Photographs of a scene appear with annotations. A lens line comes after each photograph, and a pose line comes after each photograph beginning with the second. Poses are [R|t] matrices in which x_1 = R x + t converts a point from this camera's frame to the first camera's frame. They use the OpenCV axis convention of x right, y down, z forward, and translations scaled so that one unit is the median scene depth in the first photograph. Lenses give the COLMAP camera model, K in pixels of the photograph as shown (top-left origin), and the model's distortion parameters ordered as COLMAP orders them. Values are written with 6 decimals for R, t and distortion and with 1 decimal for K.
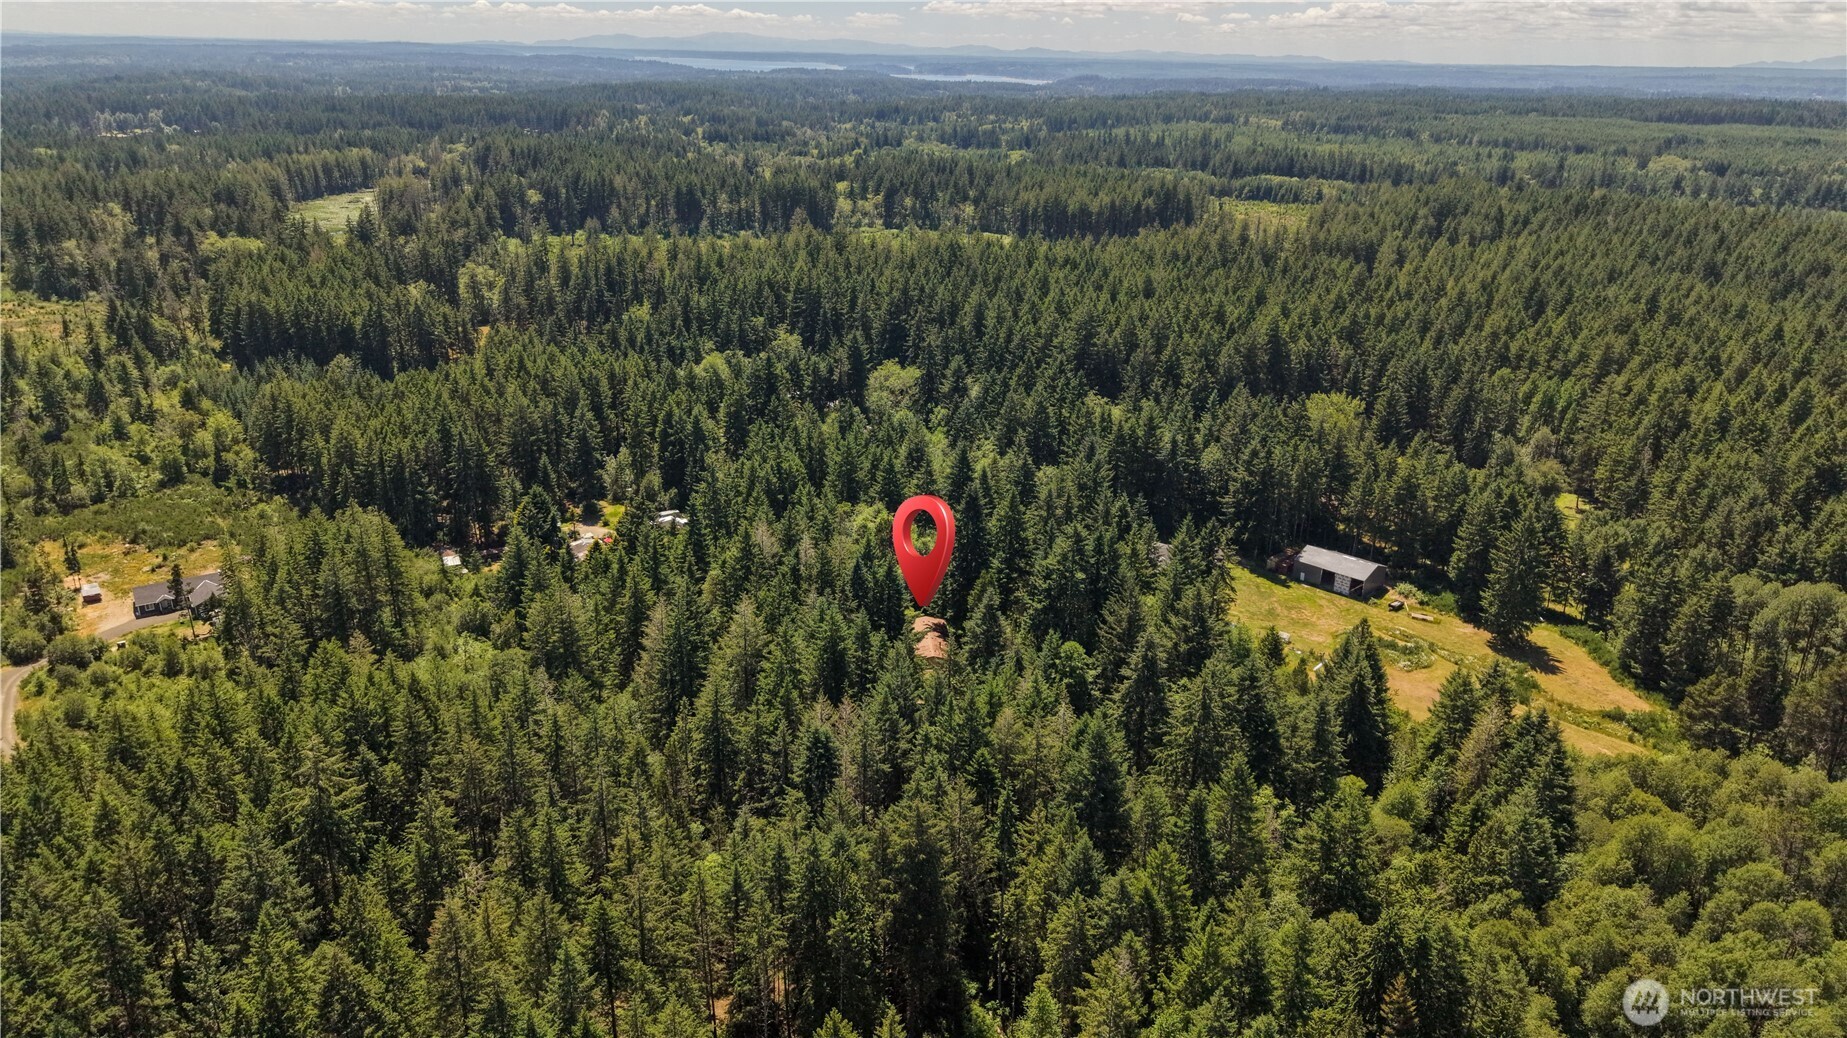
lens RADIAL K [[1295.6, 0, 923.5], [0, 1295.6, 519.0], [0, 0, 1]] dist [0.024956, -0.029544]
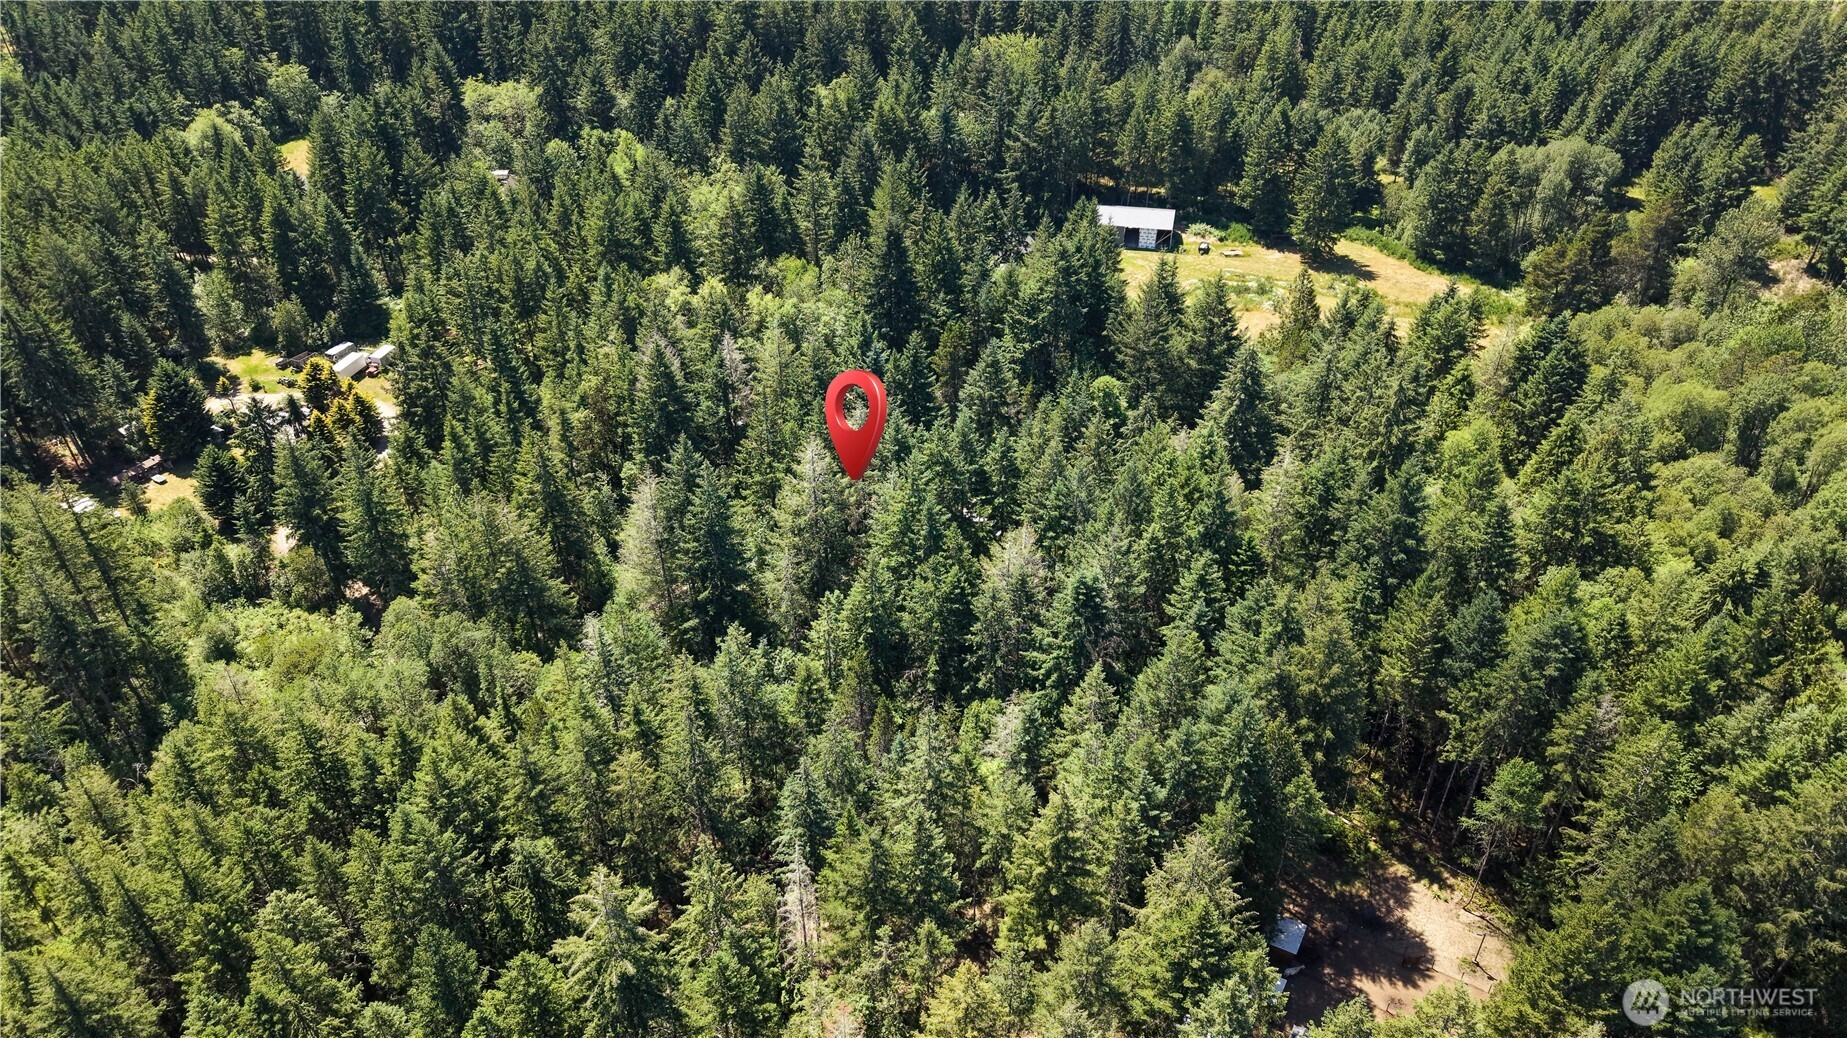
lens RADIAL K [[1295.6, 0, 923.5], [0, 1295.6, 519.0], [0, 0, 1]] dist [0.024956, -0.029544]
pose [[0.855486, -0.318541, 0.408259, -0.286035], [0.203741, 0.931876, 0.300161, -0.080789], [-0.476060, -0.173604, 0.862107, 0.215291]]
